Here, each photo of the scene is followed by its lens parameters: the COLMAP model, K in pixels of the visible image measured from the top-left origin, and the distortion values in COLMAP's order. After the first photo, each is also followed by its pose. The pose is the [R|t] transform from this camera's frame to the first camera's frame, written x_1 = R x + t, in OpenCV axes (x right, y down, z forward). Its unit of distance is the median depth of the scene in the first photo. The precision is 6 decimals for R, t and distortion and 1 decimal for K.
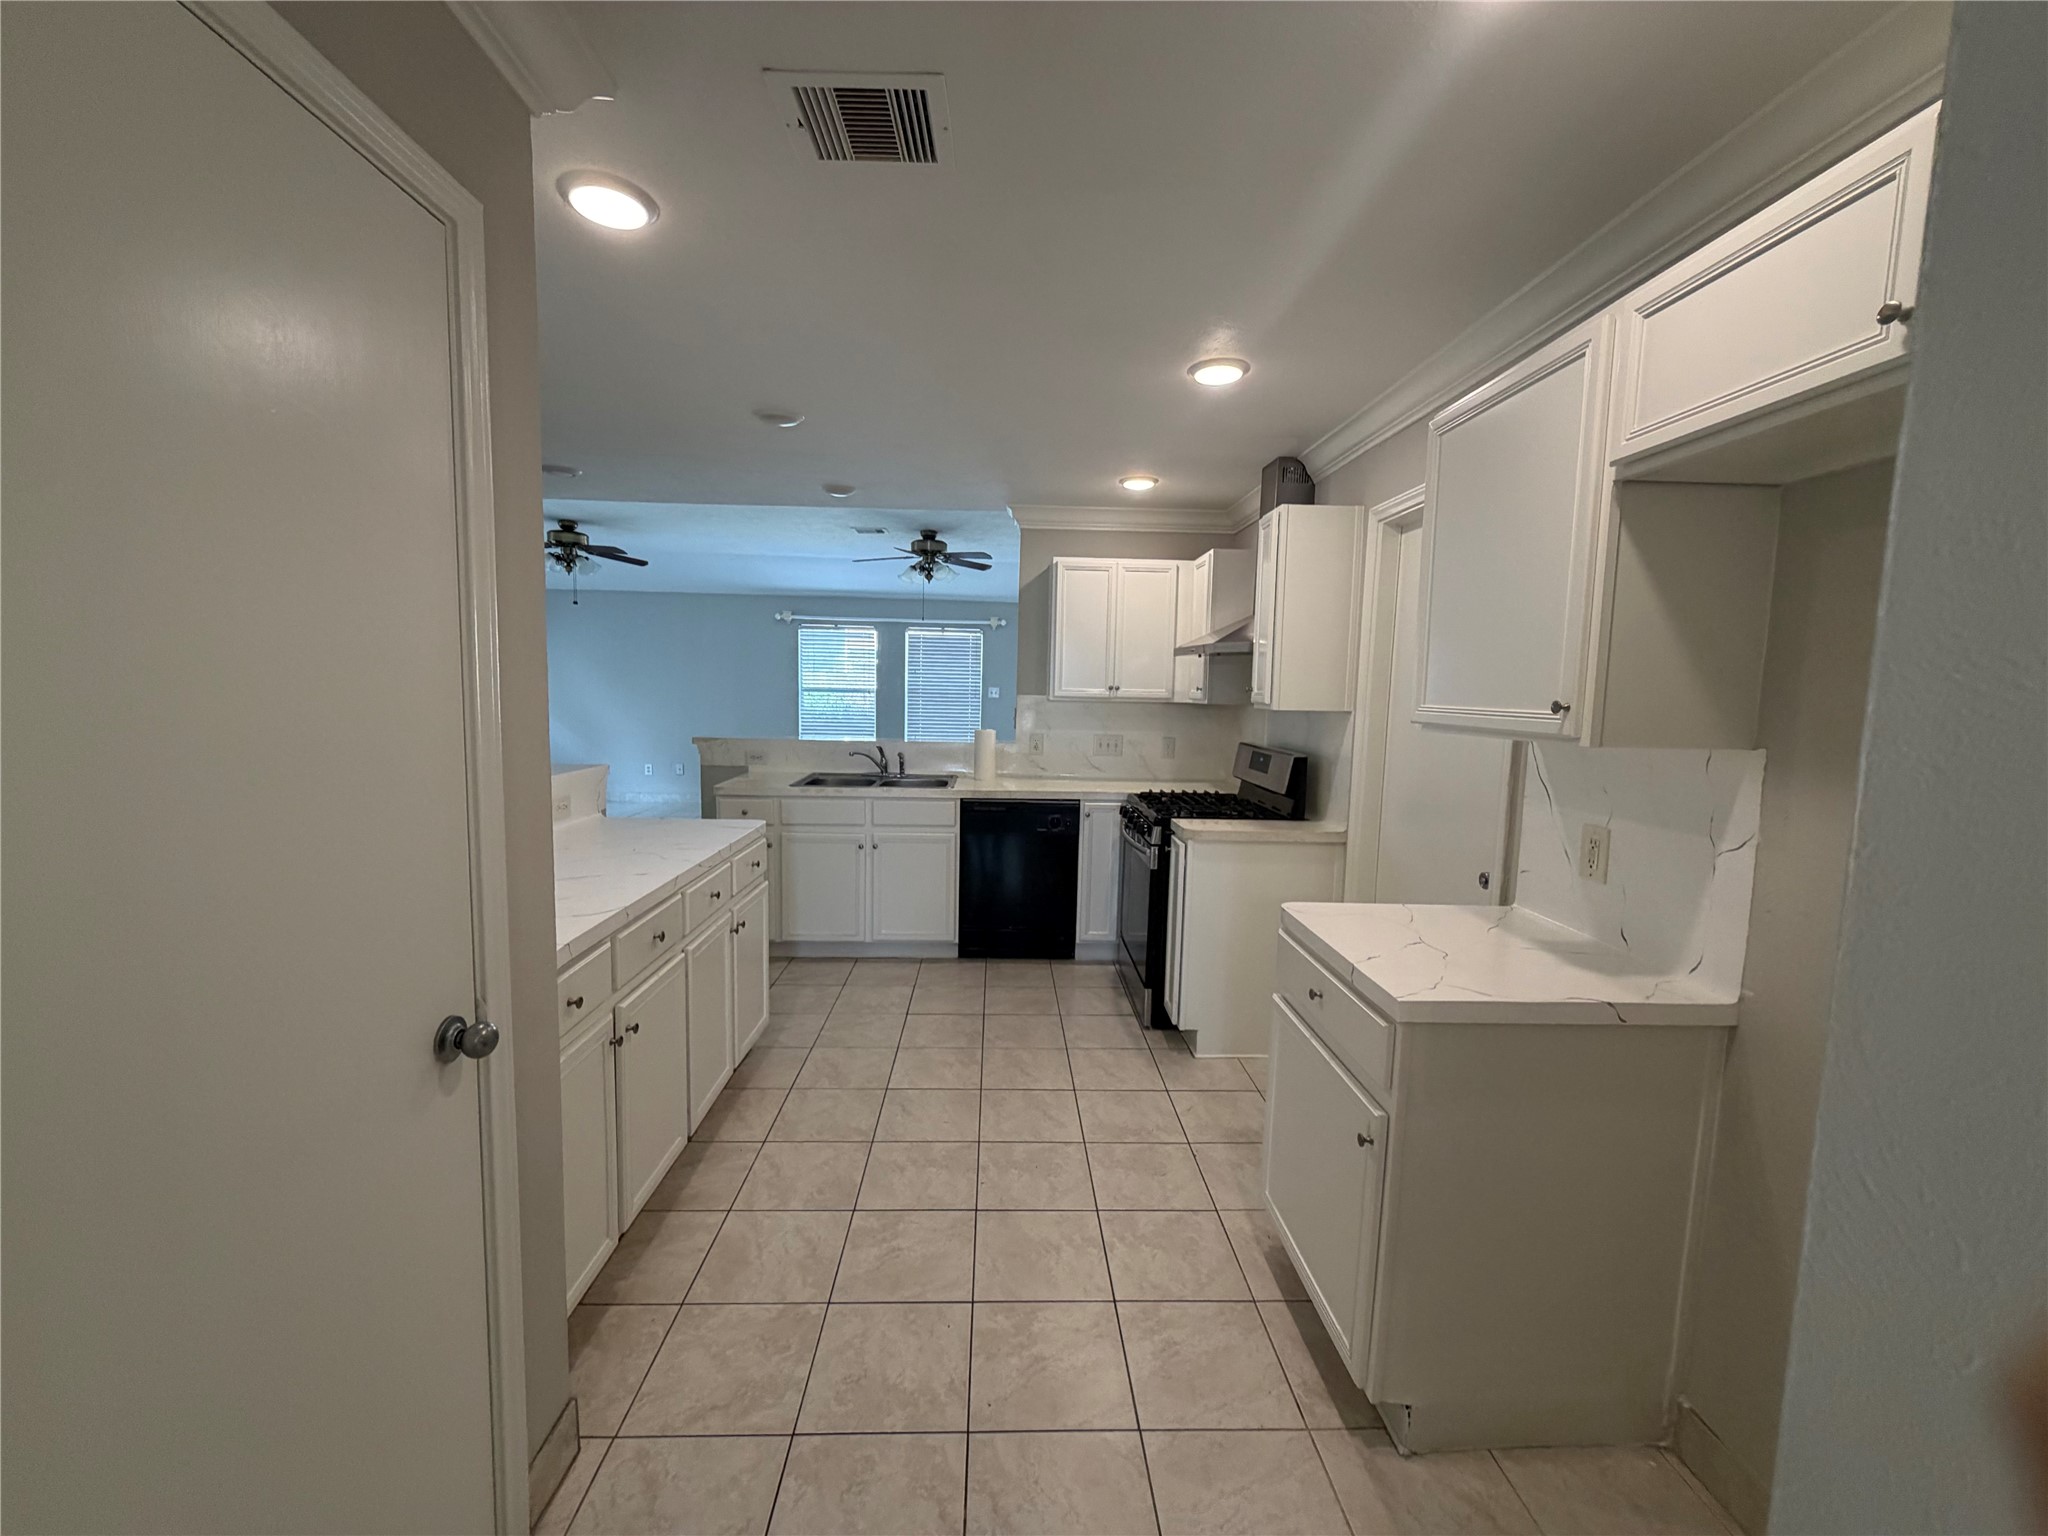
lens RADIAL K [[817.4, 0, 1024.0], [0, 817.4, 768.0], [0, 0, 1]] dist [0.000884, -0.000169]
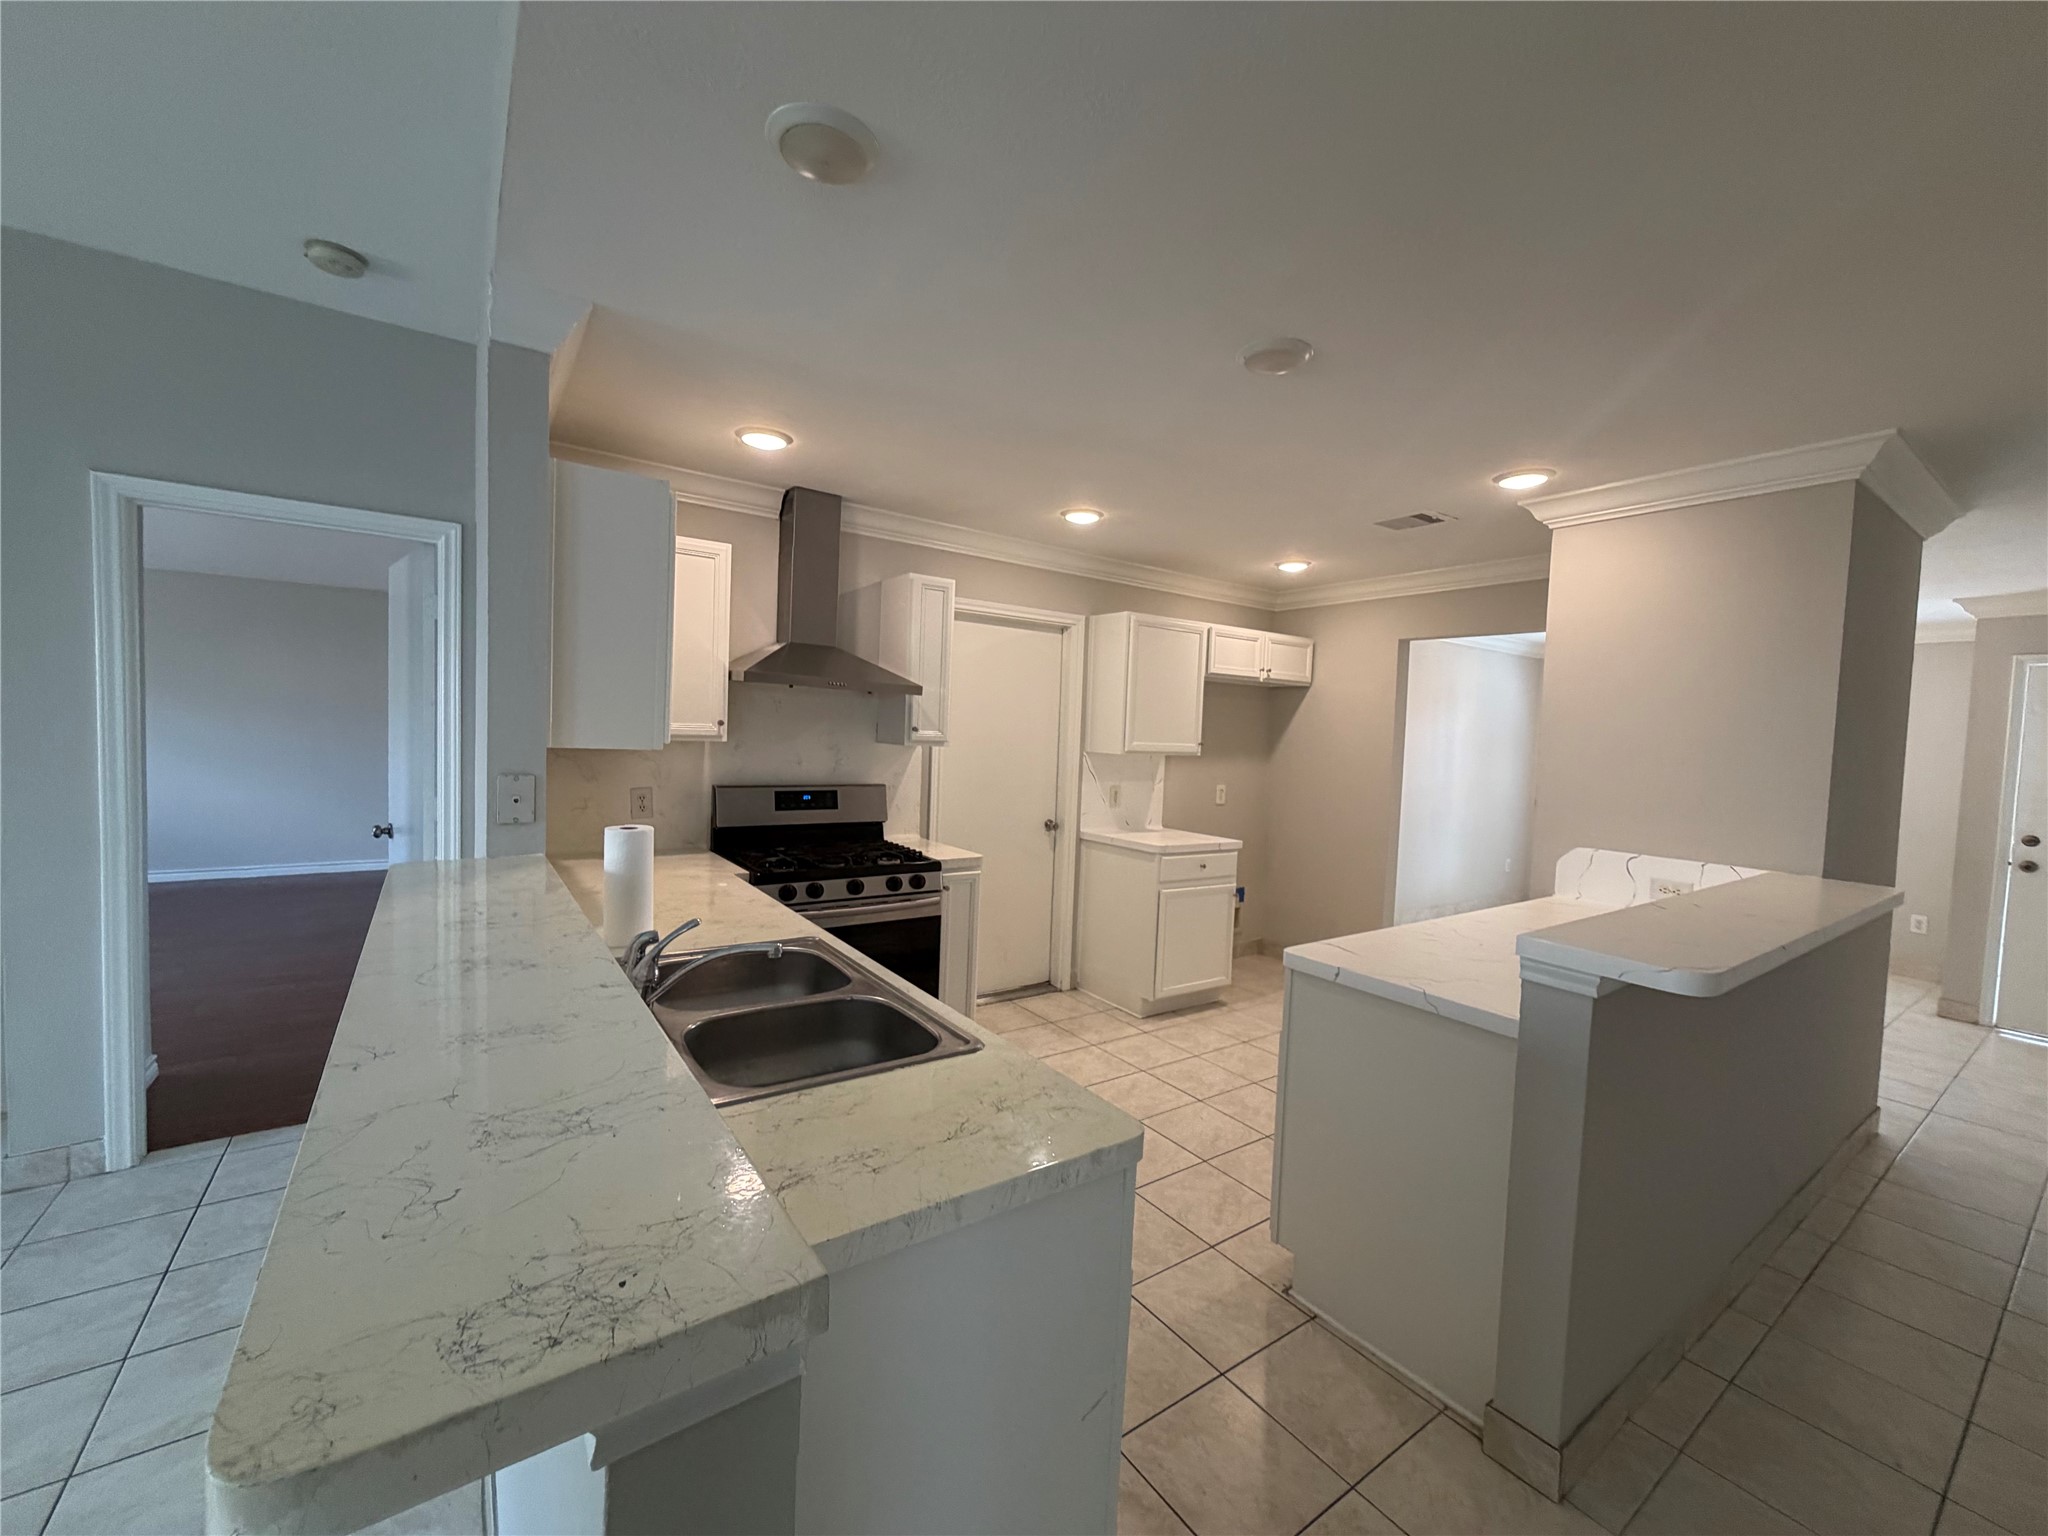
lens RADIAL K [[817.4, 0, 1024.0], [0, 817.4, 768.0], [0, 0, 1]] dist [0.000884, -0.000169]
pose [[-0.547379, -0.085691, 0.832486, -1.122497], [0.031416, 0.991939, 0.122761, -0.270284], [-0.836295, 0.093350, -0.540275, 2.284346]]
